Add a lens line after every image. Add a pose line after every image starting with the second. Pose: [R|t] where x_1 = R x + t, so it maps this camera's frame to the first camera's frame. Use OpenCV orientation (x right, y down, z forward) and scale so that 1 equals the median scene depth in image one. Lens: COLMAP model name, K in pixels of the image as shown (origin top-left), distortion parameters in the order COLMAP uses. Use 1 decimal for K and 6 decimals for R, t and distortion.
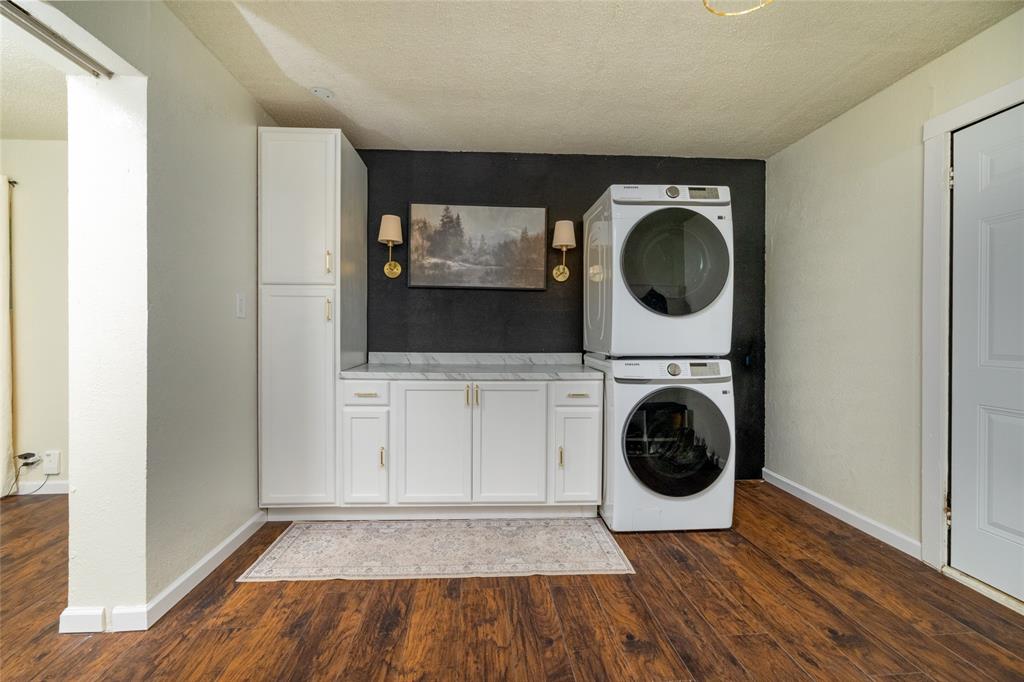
lens RADIAL K [[443.9, 0, 506.7], [0, 443.9, 332.6], [0, 0, 1]] dist [0.000669, -0.000263]
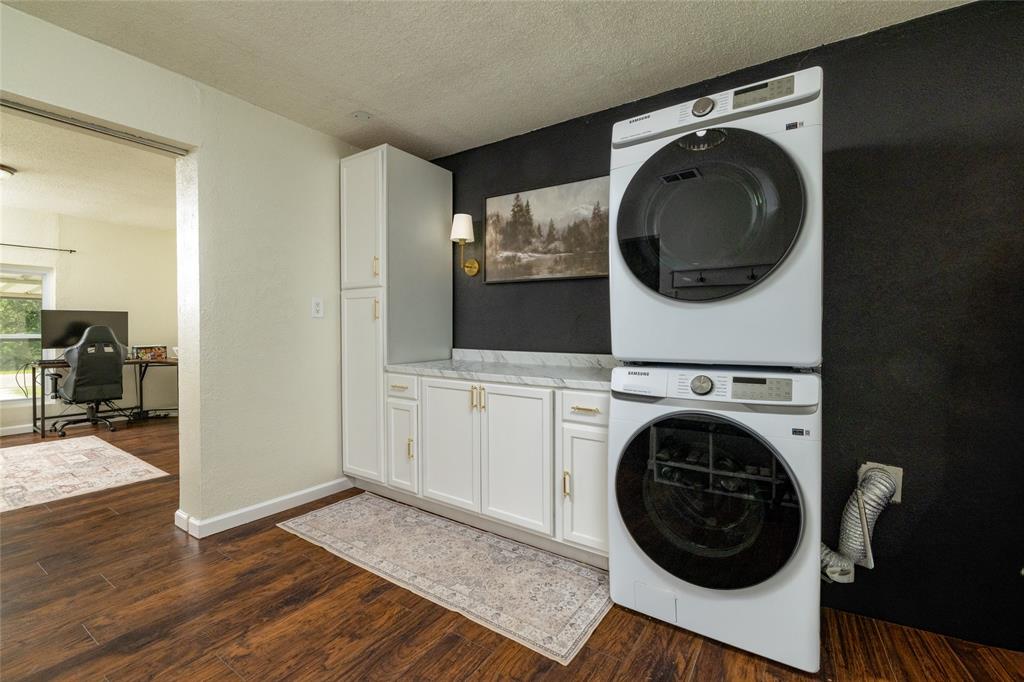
lens RADIAL K [[443.9, 0, 526.6], [0, 443.9, 335.9], [0, 0, 1]] dist [0.000669, -0.000263]
pose [[0.790591, 0.005157, -0.612322, 0.562870], [0.000013, 0.999964, 0.008438, 0.006575], [0.612344, -0.006679, 0.790563, 0.336685]]
